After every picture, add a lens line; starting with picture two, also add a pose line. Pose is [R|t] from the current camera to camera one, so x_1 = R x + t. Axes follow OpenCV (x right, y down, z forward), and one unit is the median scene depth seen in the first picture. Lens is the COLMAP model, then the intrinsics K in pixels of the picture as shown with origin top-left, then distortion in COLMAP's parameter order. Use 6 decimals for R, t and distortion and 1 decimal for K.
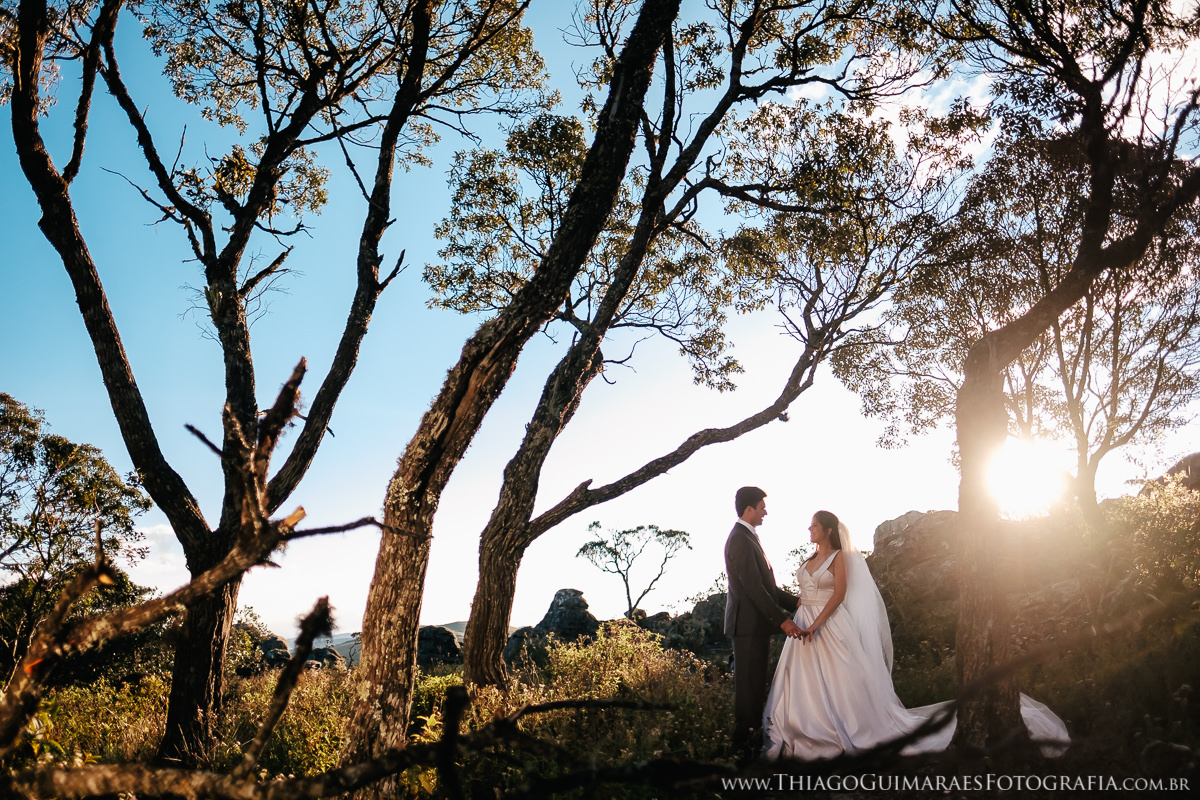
lens RADIAL K [[855.8, 0, 641.4], [0, 855.8, 429.8], [0, 0, 1]] dist [-0.027336, 0.011027]
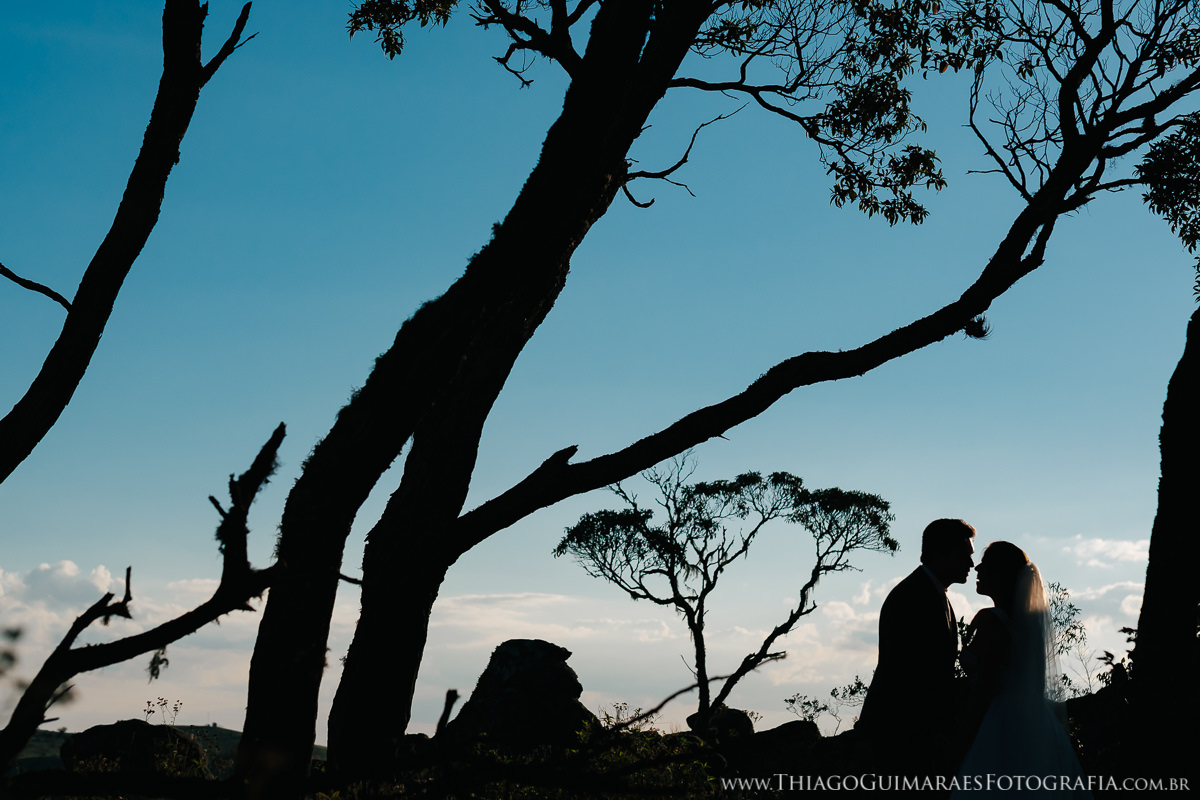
lens RADIAL K [[2939.4, 0, 600.0], [0, 2939.4, 400.4], [0, 0, 1]] dist [0.066883, 0.000000]
pose [[0.995982, 0.058592, -0.067720, 0.050914], [-0.051518, 0.993464, 0.101859, -0.101144], [0.073246, -0.097961, 0.992491, -0.528259]]
